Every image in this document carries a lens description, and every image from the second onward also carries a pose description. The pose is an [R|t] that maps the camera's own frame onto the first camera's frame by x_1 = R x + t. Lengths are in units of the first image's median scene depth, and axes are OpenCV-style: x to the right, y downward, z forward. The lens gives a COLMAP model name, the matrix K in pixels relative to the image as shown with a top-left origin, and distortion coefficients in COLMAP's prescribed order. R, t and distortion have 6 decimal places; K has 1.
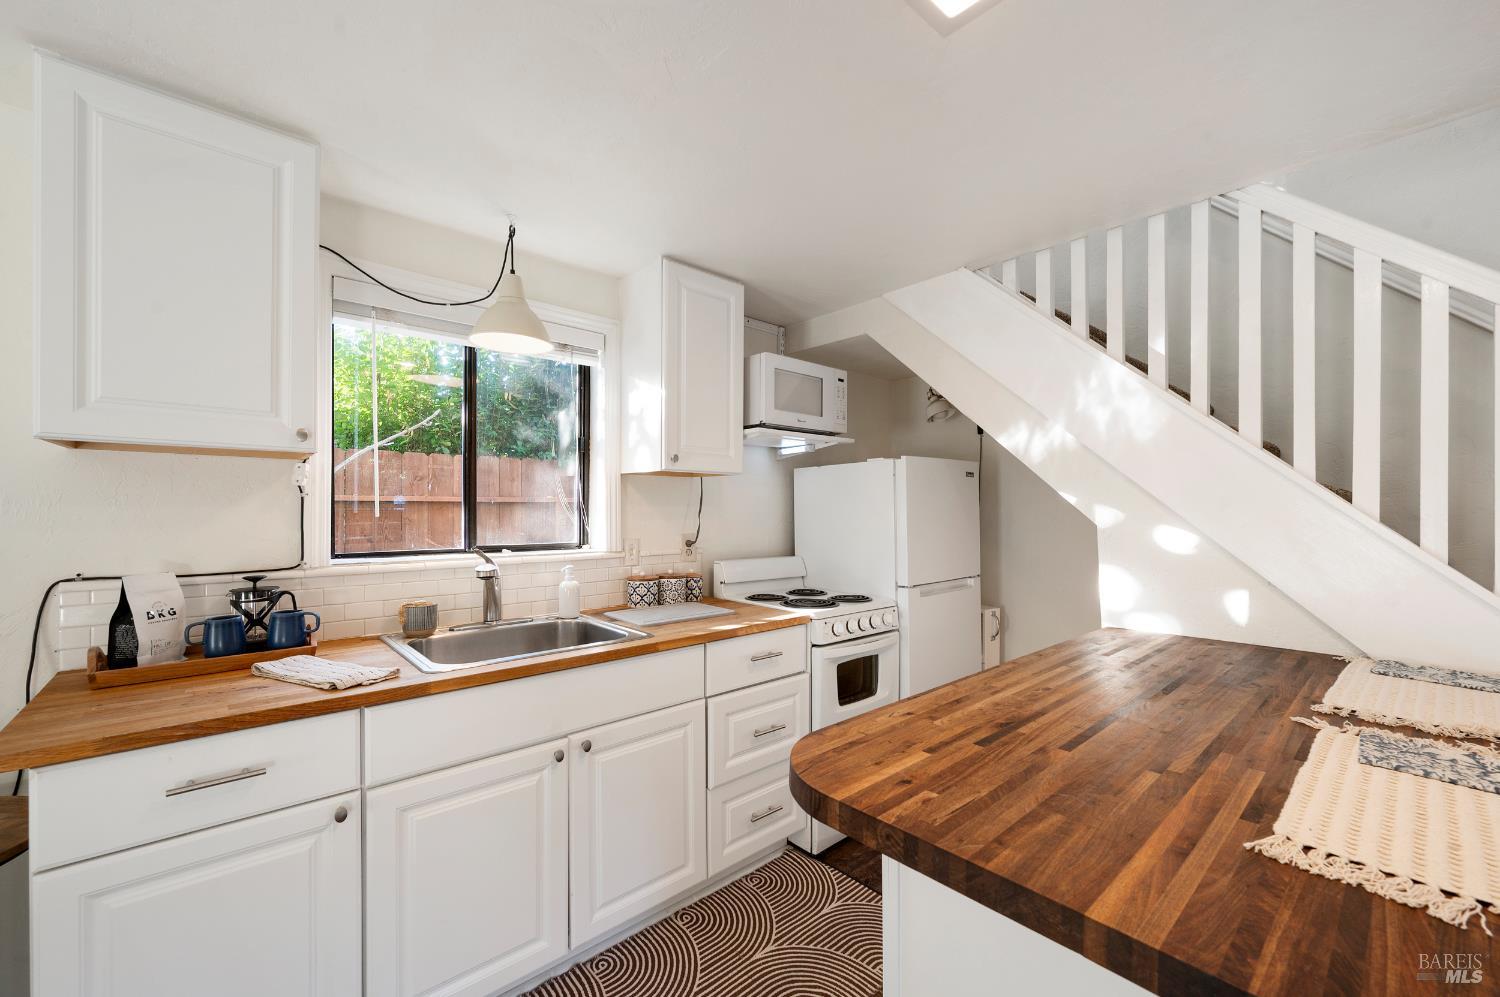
lens RADIAL K [[601.1, 0, 753.2], [0, 601.1, 511.9], [0, 0, 1]] dist [0.000102, 0.000722]
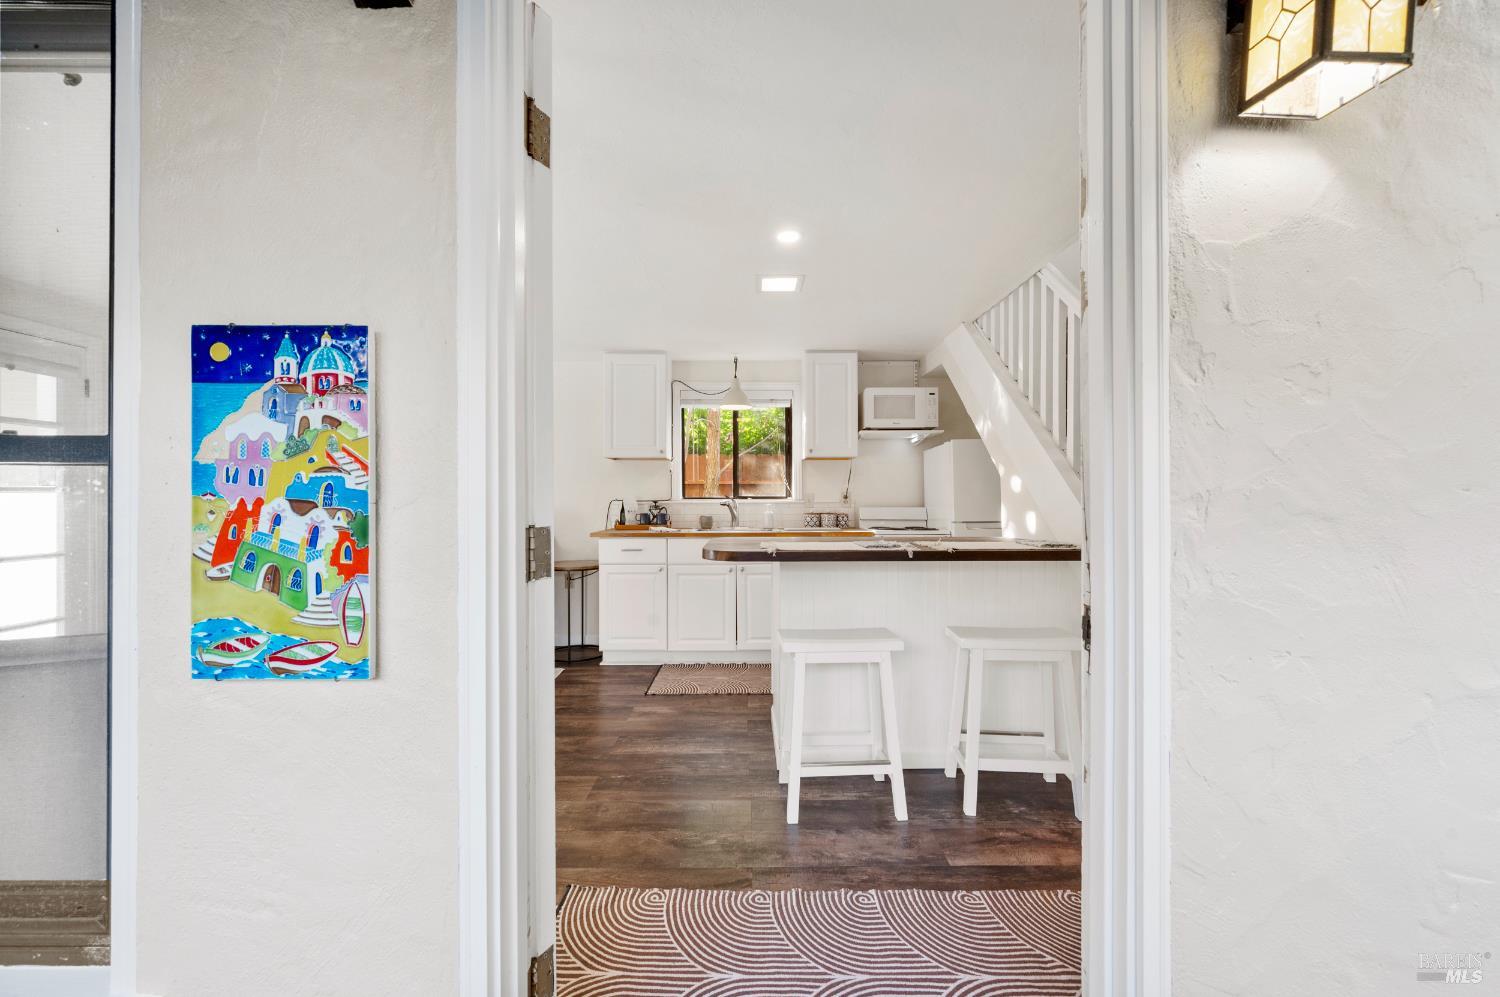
lens RADIAL K [[601.1, 0, 740.4], [0, 601.1, 502.4], [0, 0, 1]] dist [0.000102, 0.000722]
pose [[0.743429, -0.005925, -0.668789, 1.032477], [0.000315, 0.999964, -0.008509, 0.099627], [0.668815, 0.006115, 0.743404, -0.643585]]
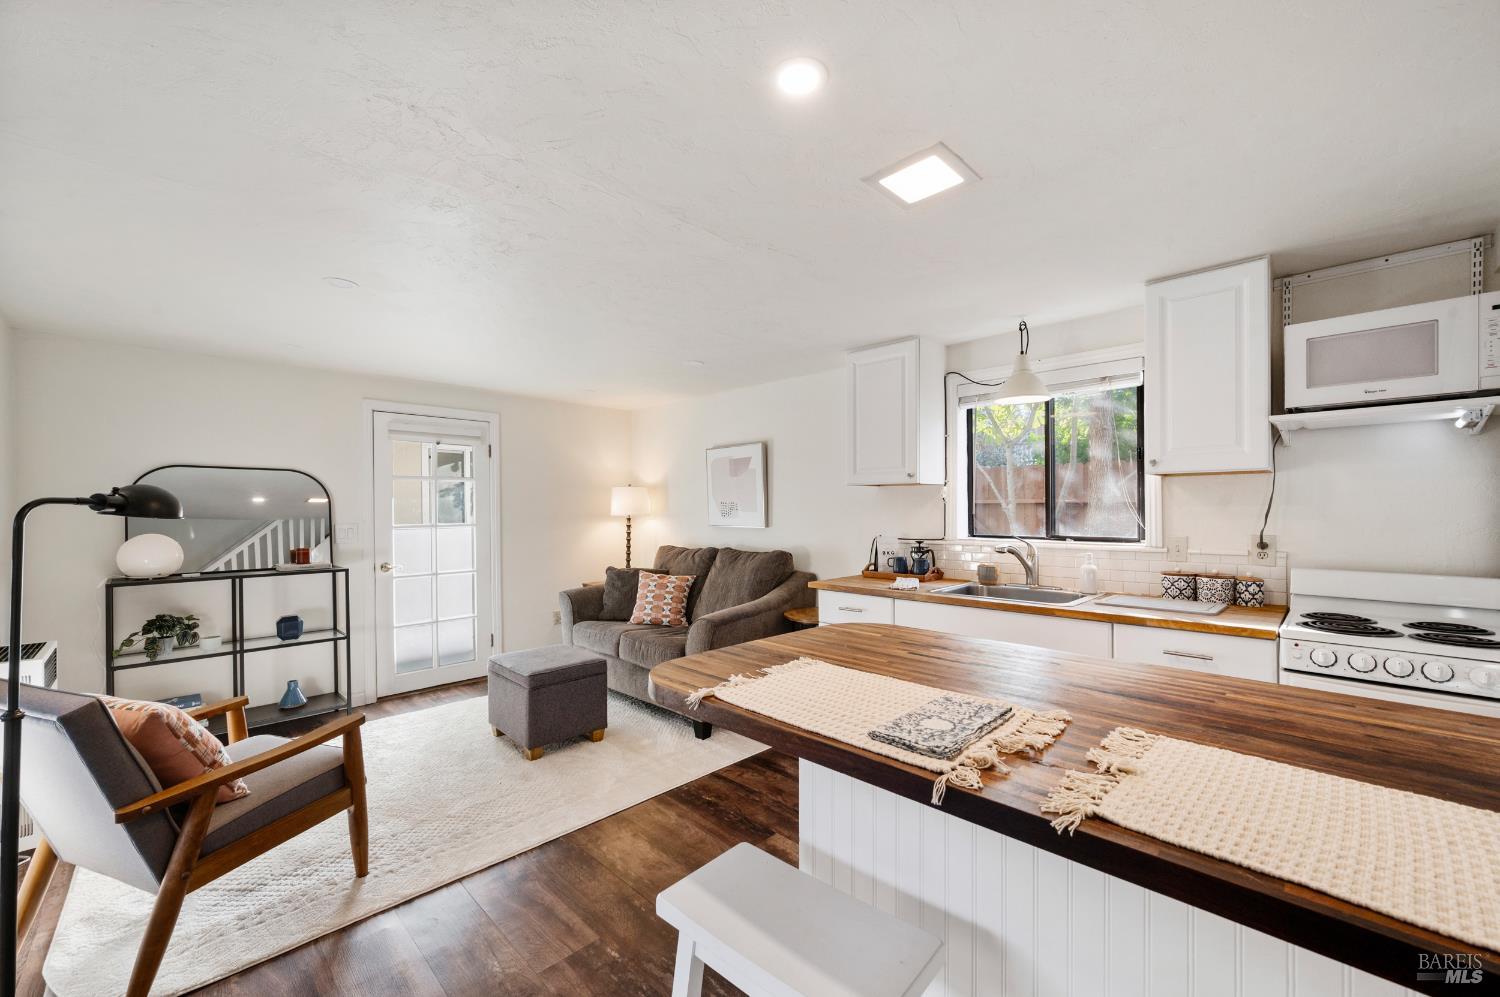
lens RADIAL K [[601.1, 0, 747.5], [0, 601.1, 510.1], [0, 0, 1]] dist [0.000102, 0.000722]
pose [[0.055070, -0.002665, -0.998479, 0.928881], [-0.002429, 0.999993, -0.002803, 0.002747], [0.998480, 0.002579, 0.055063, 0.199123]]
